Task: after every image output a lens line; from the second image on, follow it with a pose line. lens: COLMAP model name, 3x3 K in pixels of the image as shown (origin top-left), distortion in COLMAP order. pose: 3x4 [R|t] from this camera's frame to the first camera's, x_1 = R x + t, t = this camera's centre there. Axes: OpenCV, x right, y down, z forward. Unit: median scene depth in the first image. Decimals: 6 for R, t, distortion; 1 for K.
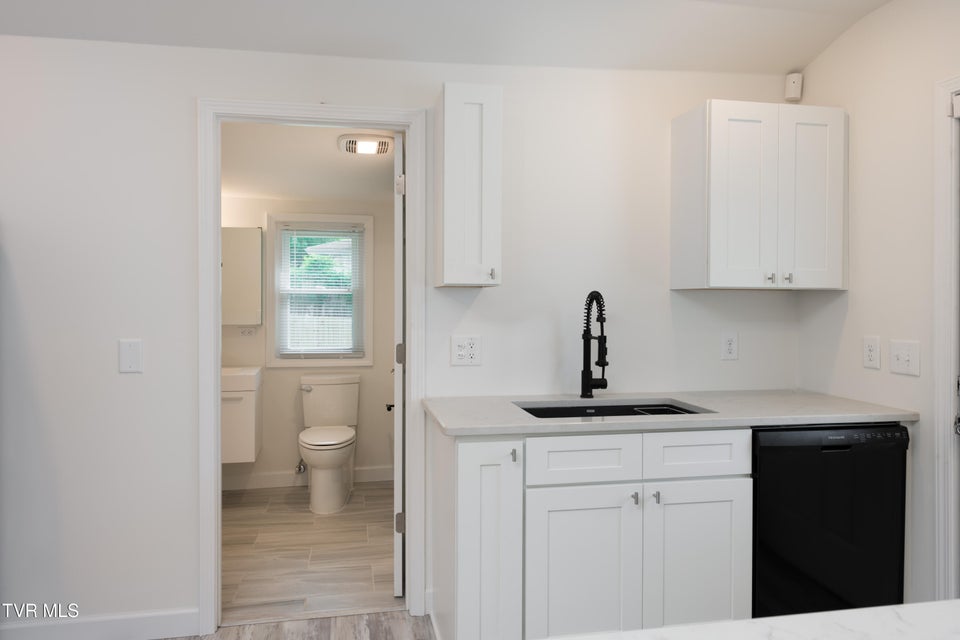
lens RADIAL K [[639.7, 0, 456.6], [0, 639.7, 306.6], [0, 0, 1]] dist [-0.003766, -0.001763]
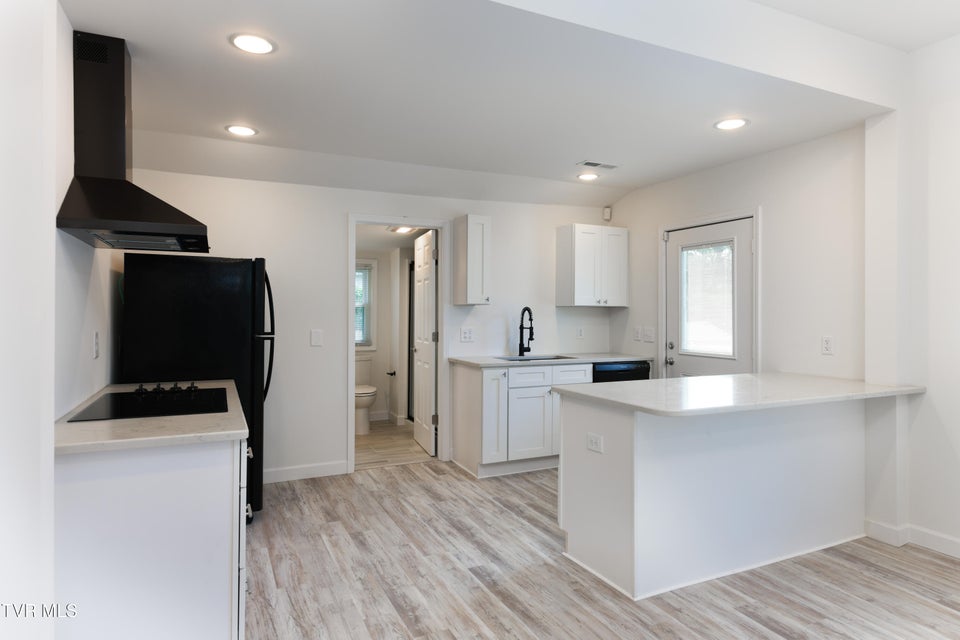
lens RADIAL K [[567.2, 0, 482.0], [0, 567.2, 312.5], [0, 0, 1]] dist [0.001197, 0.001183]
pose [[0.962614, 0.001830, 0.270871, -0.452089], [-0.000281, 0.999983, -0.005755, 0.005901], [-0.270877, 0.005464, 0.962598, -0.826943]]
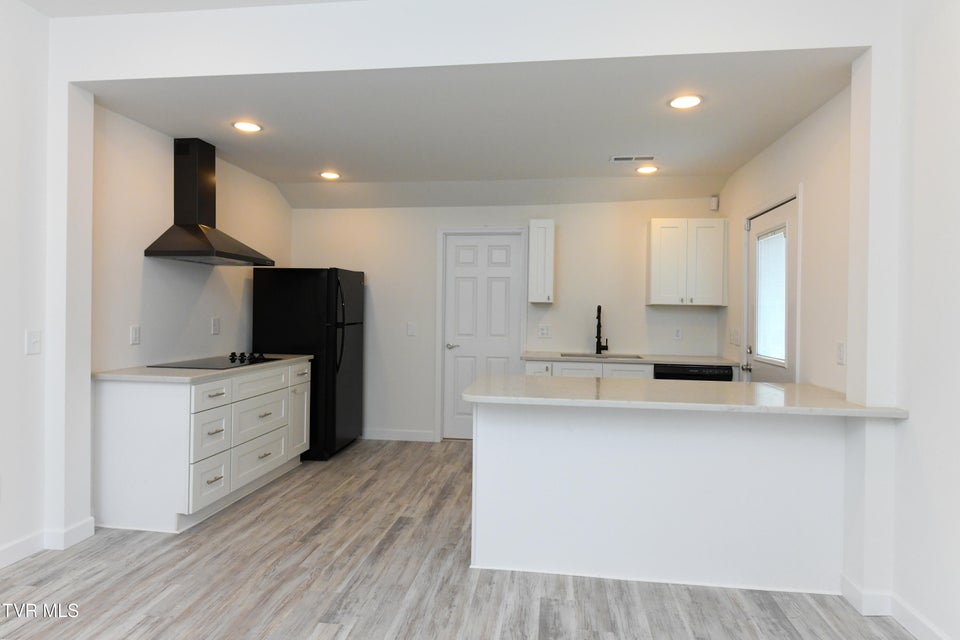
lens RADIAL K [[559.8, 0, 478.9], [0, 559.8, 314.0], [0, 0, 1]] dist [0.003106, -0.000703]
pose [[0.951686, 0.013564, -0.306774, 0.403763], [-0.015233, 0.999879, -0.003046, 0.017597], [0.306696, 0.007572, 0.951777, -0.967768]]
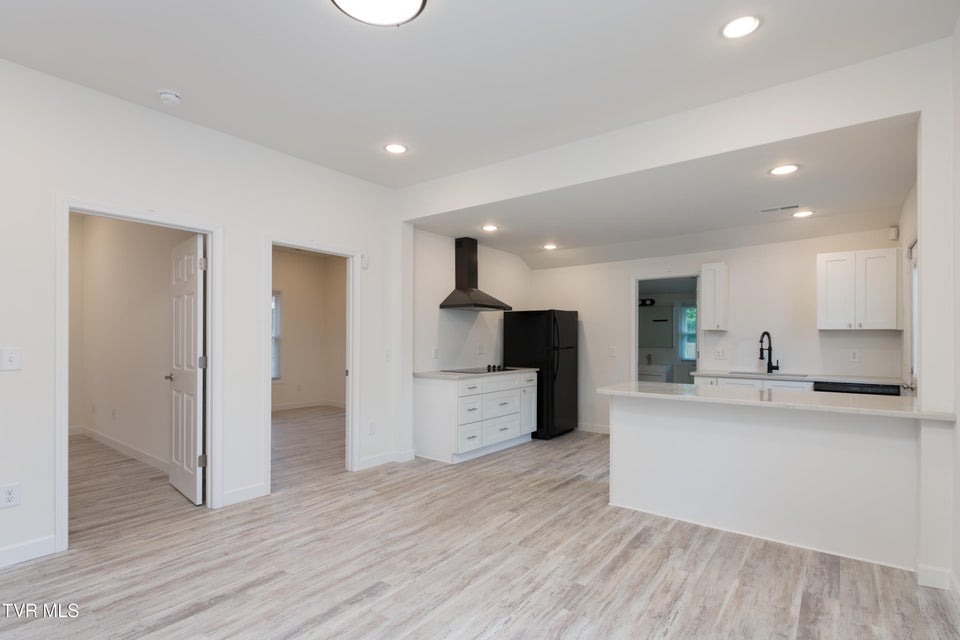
lens RADIAL K [[471.9, 0, 477.4], [0, 471.9, 339.0], [0, 0, 1]] dist [0.000525, 0.000178]
pose [[0.673119, 0.000538, -0.739534, 0.825507], [-0.008474, 0.999940, -0.006985, 0.029134], [0.739486, 0.010969, 0.673083, -1.166354]]
